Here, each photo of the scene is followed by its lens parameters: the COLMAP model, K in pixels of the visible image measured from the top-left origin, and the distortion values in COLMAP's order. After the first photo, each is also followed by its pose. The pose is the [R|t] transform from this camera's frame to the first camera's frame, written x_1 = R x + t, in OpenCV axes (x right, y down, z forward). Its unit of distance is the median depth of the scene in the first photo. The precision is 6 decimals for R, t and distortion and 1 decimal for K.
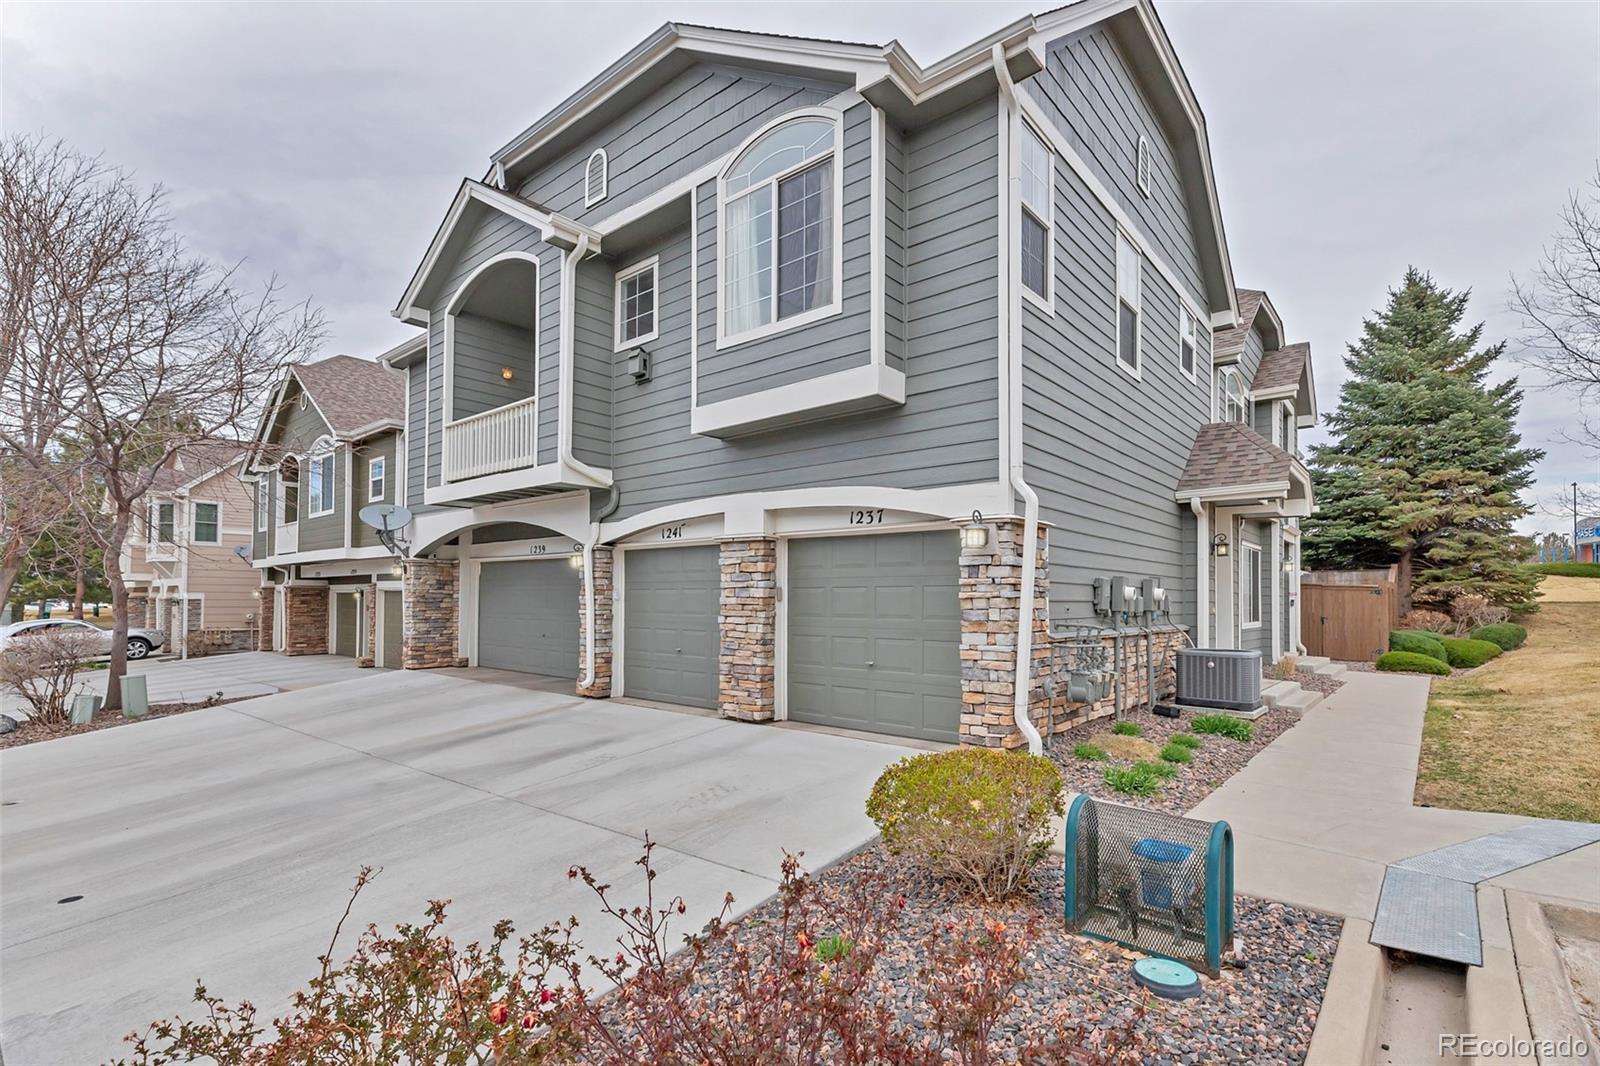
lens RADIAL K [[735.3, 0, 782.6], [0, 735.3, 582.0], [0, 0, 1]] dist [0.001861, 0.000209]
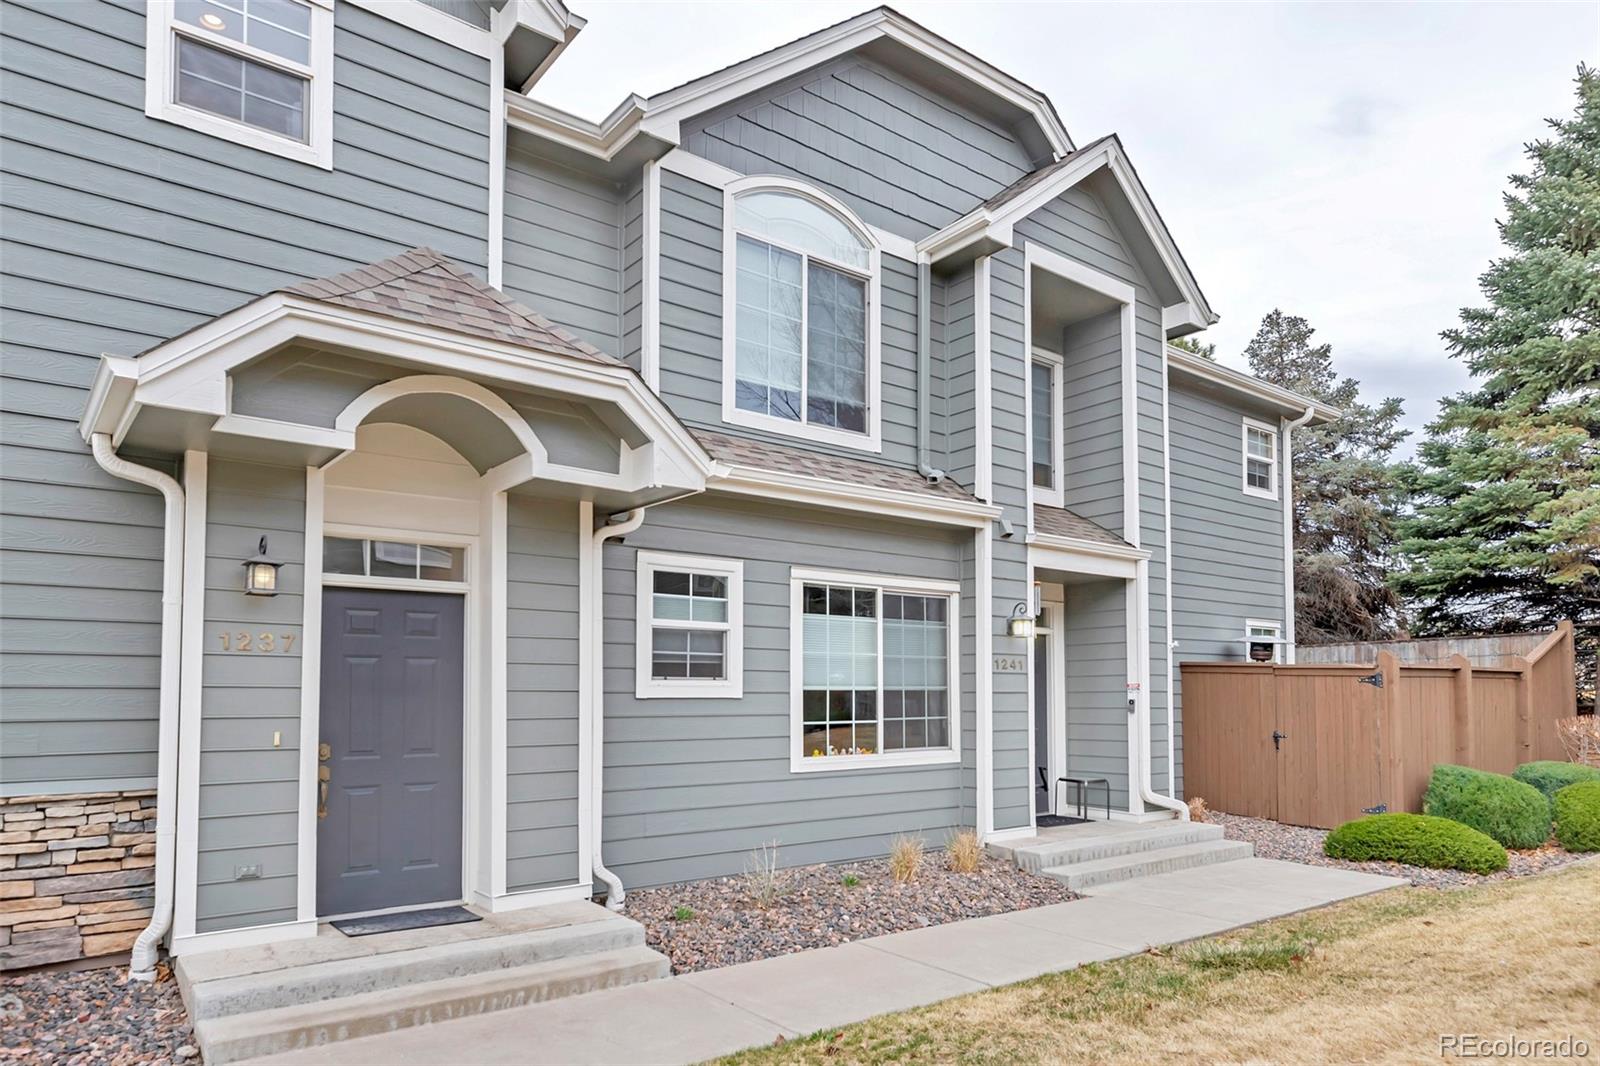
lens RADIAL K [[1011.4, 0, 809.2], [0, 1011.4, 652.9], [0, 0, 1]] dist [0.018383, -0.000711]
pose [[0.986013, -0.021723, -0.165248, 0.479200], [0.017590, 0.999496, -0.026435, 0.006429], [0.165739, 0.023158, 0.985898, 0.271098]]
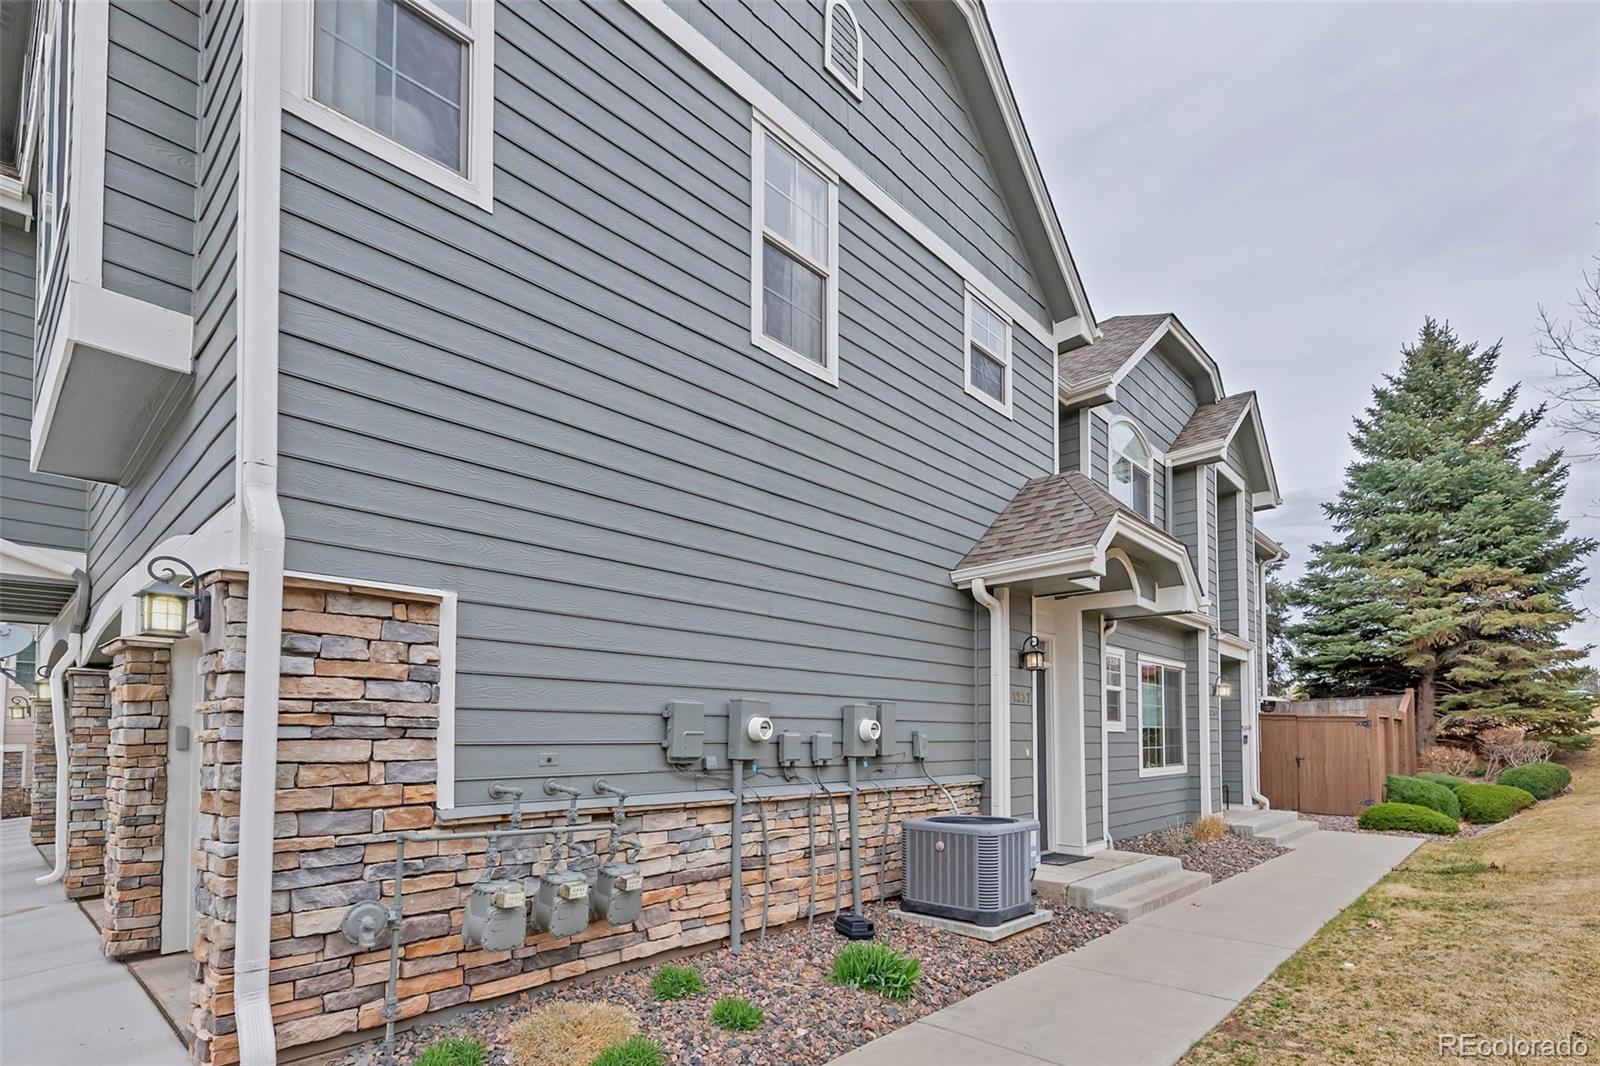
lens RADIAL K [[788.7, 0, 793.7], [0, 788.7, 713.0], [0, 0, 1]] dist [0.001836, -0.001129]
pose [[0.999643, -0.013110, -0.023271, 0.200334], [0.012813, 0.999835, -0.012856, 0.004487], [0.023436, 0.012553, 0.999647, 0.147175]]
